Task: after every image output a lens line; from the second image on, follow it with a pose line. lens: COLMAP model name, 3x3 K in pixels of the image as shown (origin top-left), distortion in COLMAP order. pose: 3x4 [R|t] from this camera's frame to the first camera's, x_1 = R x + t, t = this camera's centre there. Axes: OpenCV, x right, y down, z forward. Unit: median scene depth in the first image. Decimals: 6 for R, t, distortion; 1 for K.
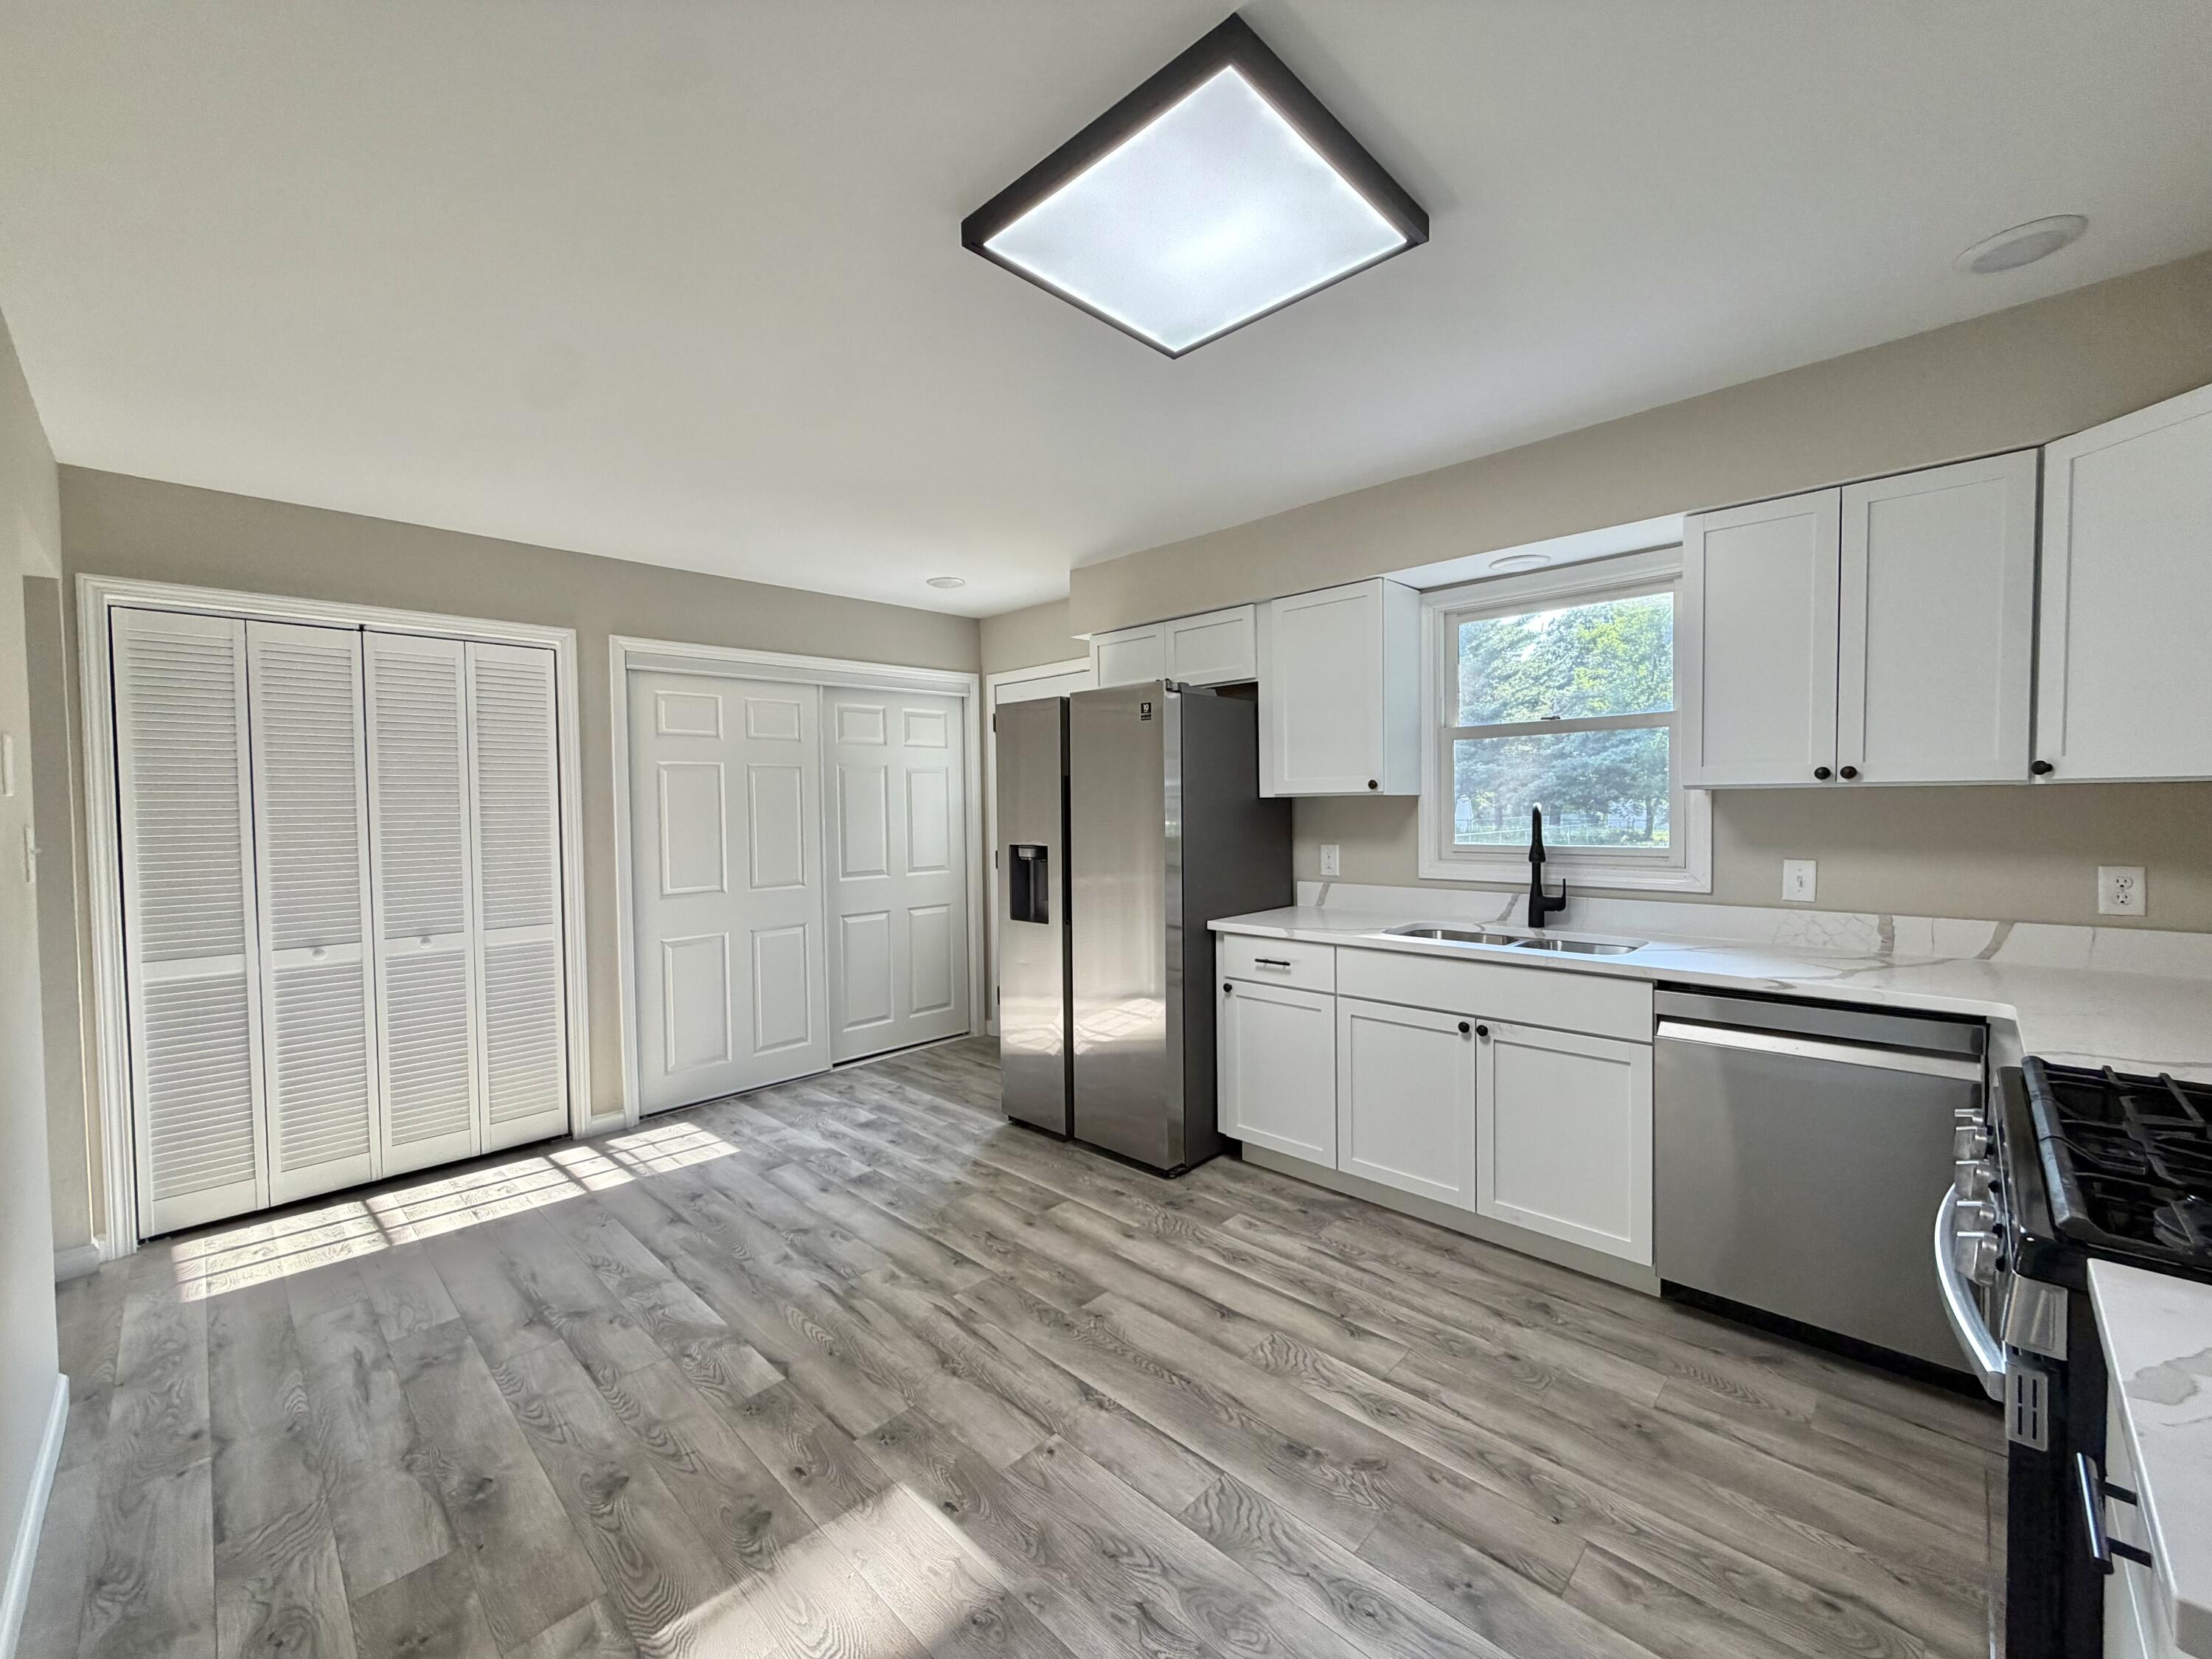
lens RADIAL K [[882.3, 0, 1106.0], [0, 882.3, 829.5], [0, 0, 1]] dist [-0.001303, -0.000160]
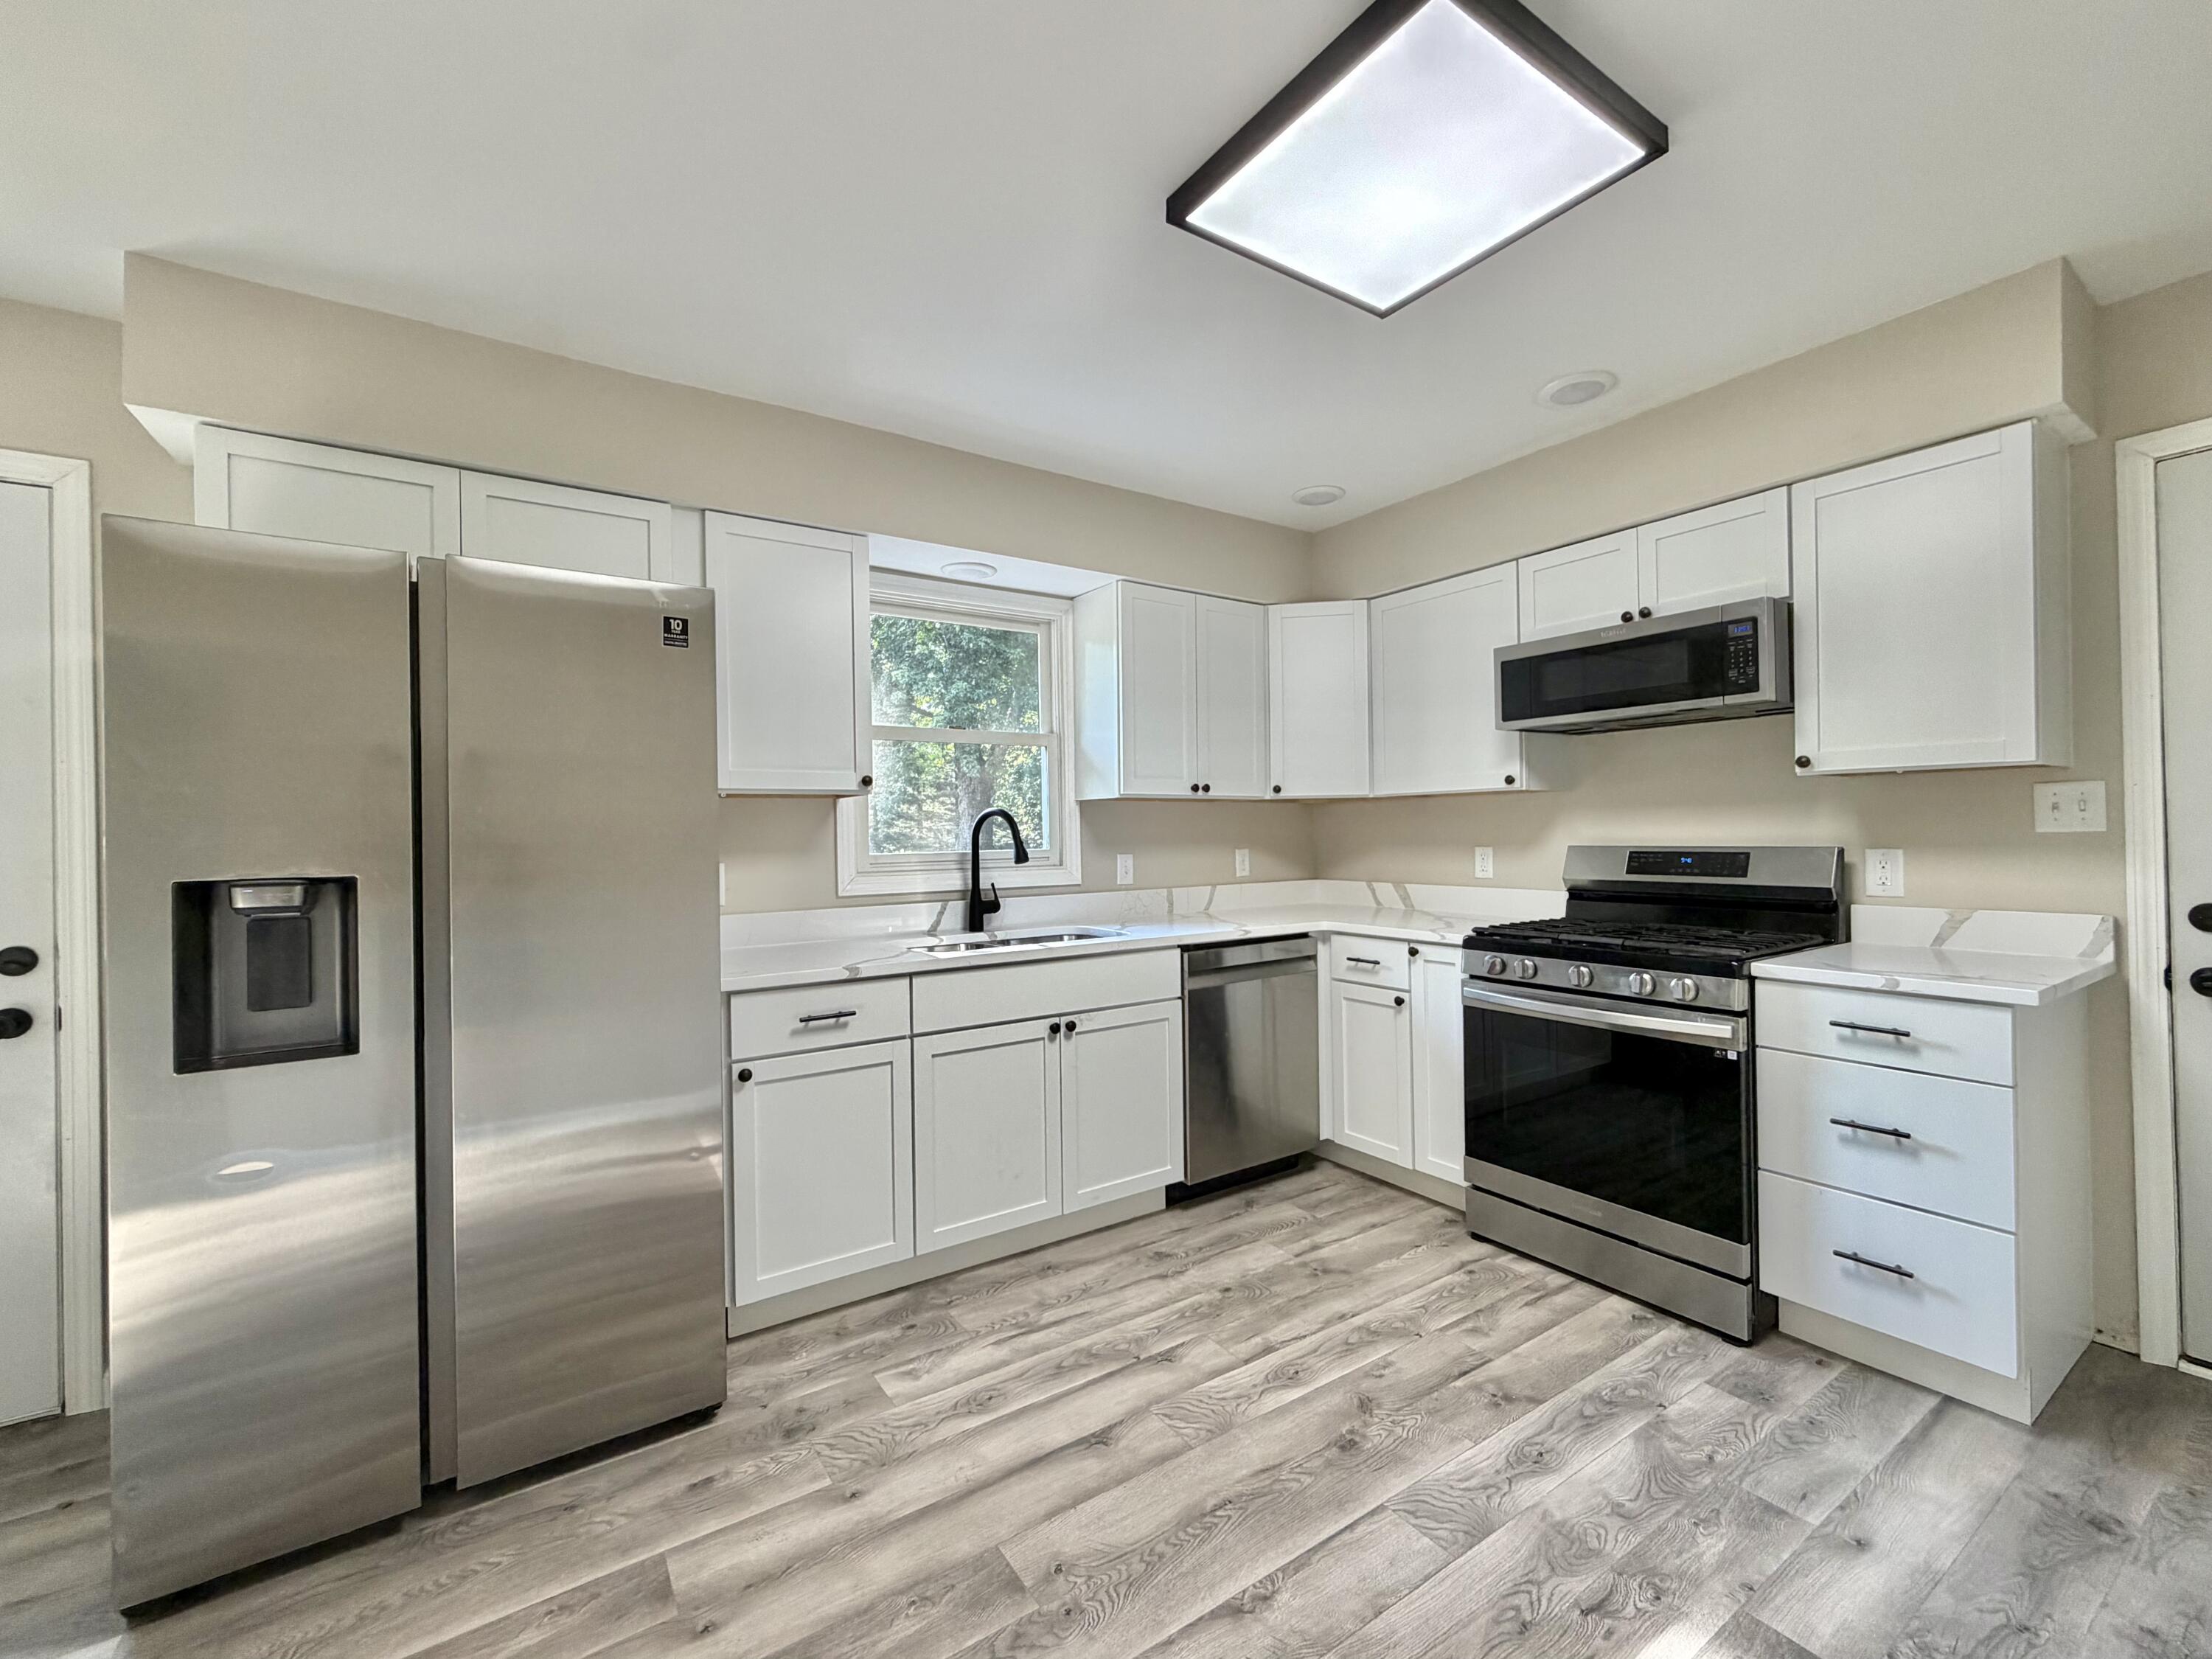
lens RADIAL K [[922.4, 0, 1106.0], [0, 922.4, 829.5], [0, 0, 1]] dist [-0.003782, -0.000076]
pose [[0.210352, 0.016191, 0.977492, -0.637208], [0.043204, 0.998732, -0.025840, 0.033726], [-0.976671, 0.047667, 0.209385, 0.771458]]
